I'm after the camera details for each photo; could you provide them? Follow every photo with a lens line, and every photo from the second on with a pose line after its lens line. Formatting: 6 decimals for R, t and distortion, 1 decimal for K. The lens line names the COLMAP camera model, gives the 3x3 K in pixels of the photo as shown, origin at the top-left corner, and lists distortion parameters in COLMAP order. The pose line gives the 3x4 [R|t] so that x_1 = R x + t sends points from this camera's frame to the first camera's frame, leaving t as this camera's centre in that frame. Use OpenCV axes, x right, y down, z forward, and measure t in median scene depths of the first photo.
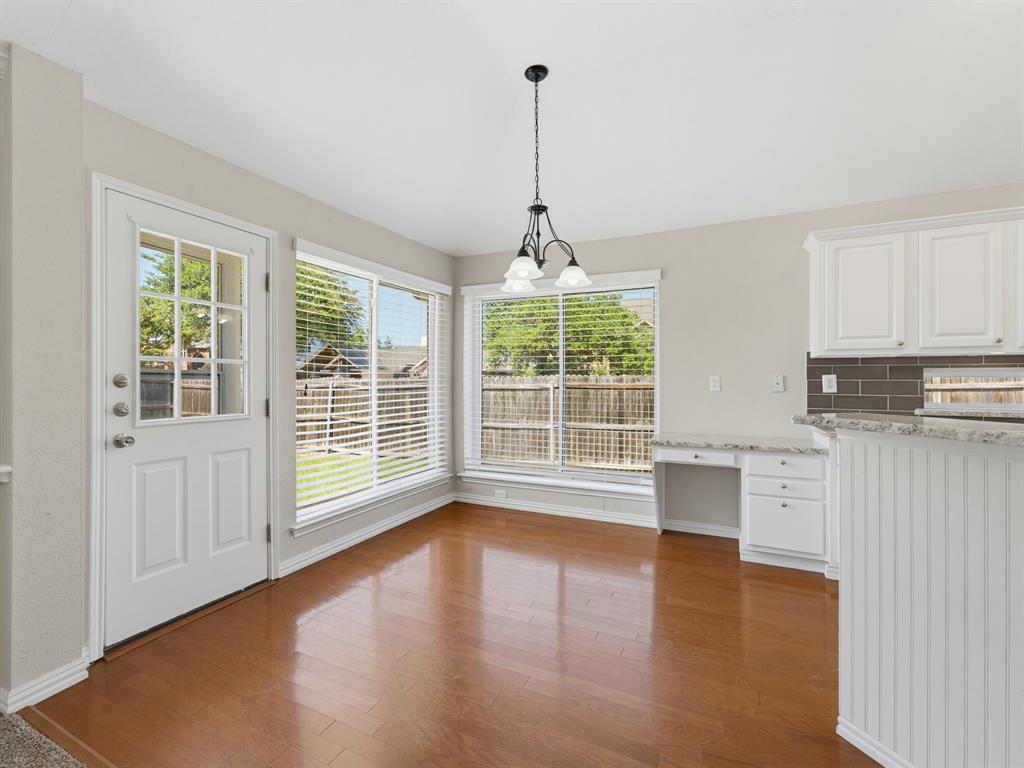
lens RADIAL K [[475.3, 0, 508.4], [0, 475.3, 382.2], [0, 0, 1]] dist [0.002225, 0.001489]
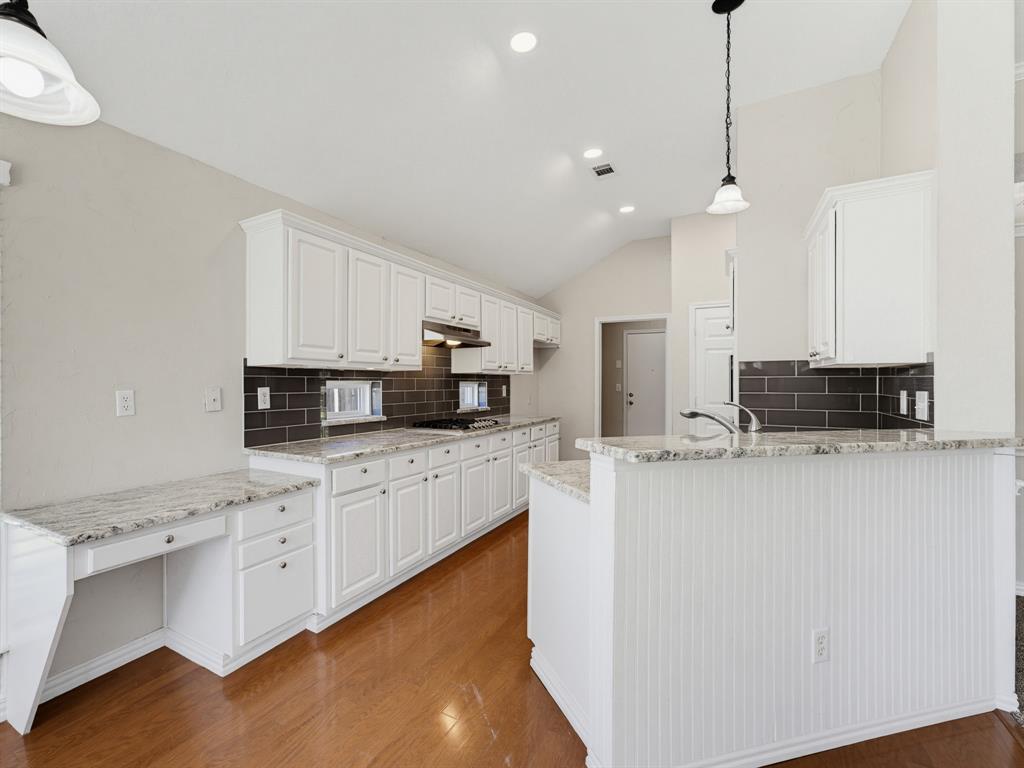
lens RADIAL K [[475.3, 0, 450.6], [0, 475.3, 380.7], [0, 0, 1]] dist [0.002225, 0.001489]
pose [[0.101070, 0.001852, 0.994878, -0.115429], [0.002542, 0.999995, -0.002120, -0.024389], [-0.994876, 0.002744, 0.101064, 0.590318]]
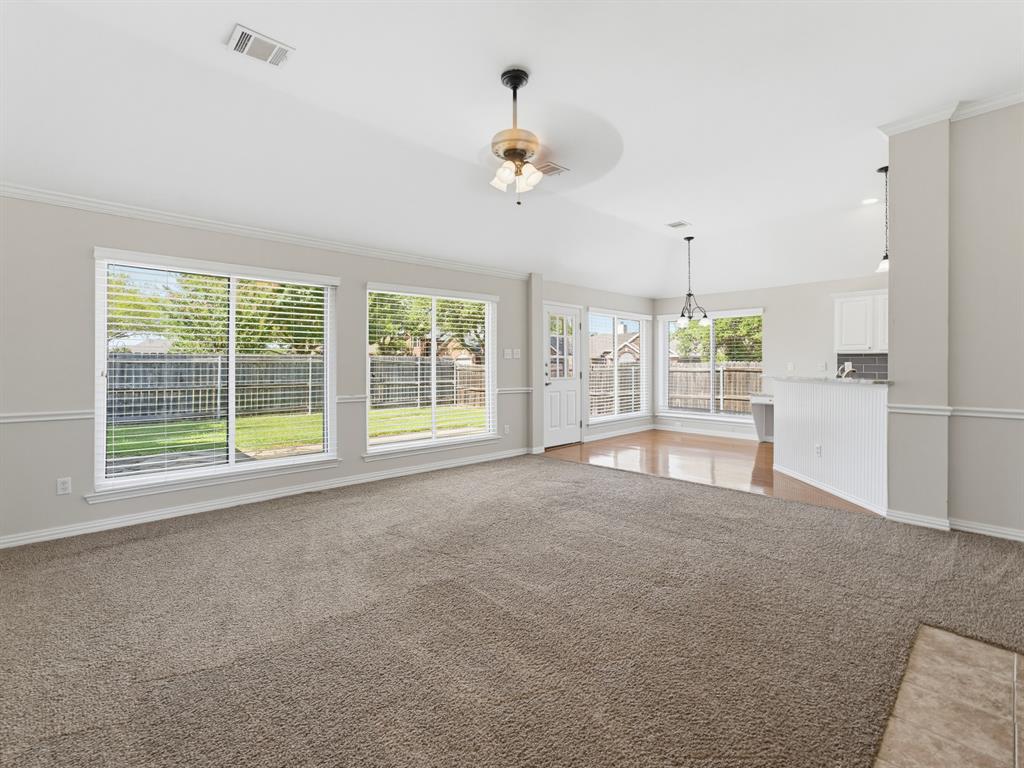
lens RADIAL K [[475.3, 0, 530.6], [0, 475.3, 361.7], [0, 0, 1]] dist [0.002225, 0.001489]
pose [[0.937933, -0.001617, -0.346813, 0.118173], [-0.002557, 0.999930, -0.011576, 0.009086], [0.346807, 0.011745, 0.937863, -1.321940]]
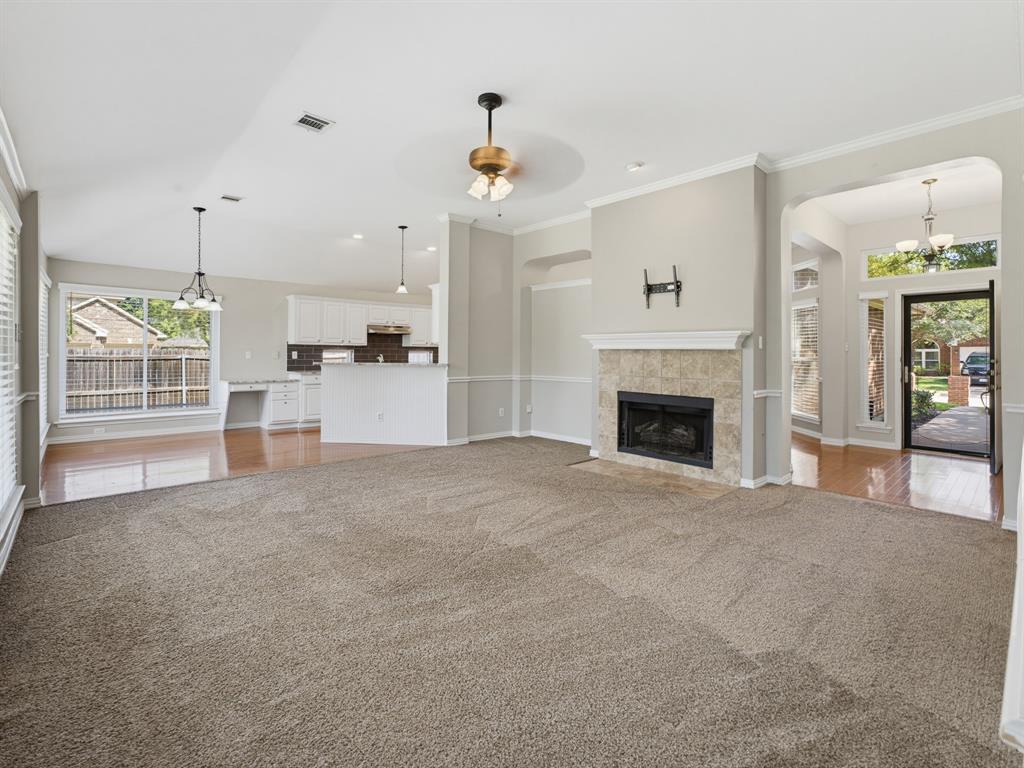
lens RADIAL K [[475.3, 0, 476.6], [0, 475.3, 351.9], [0, 0, 1]] dist [0.002225, 0.001489]
pose [[0.428998, 0.007128, 0.903277, -1.124240], [-0.000810, 0.999972, -0.007506, 0.005007], [-0.903305, 0.002489, 0.428992, -0.886275]]
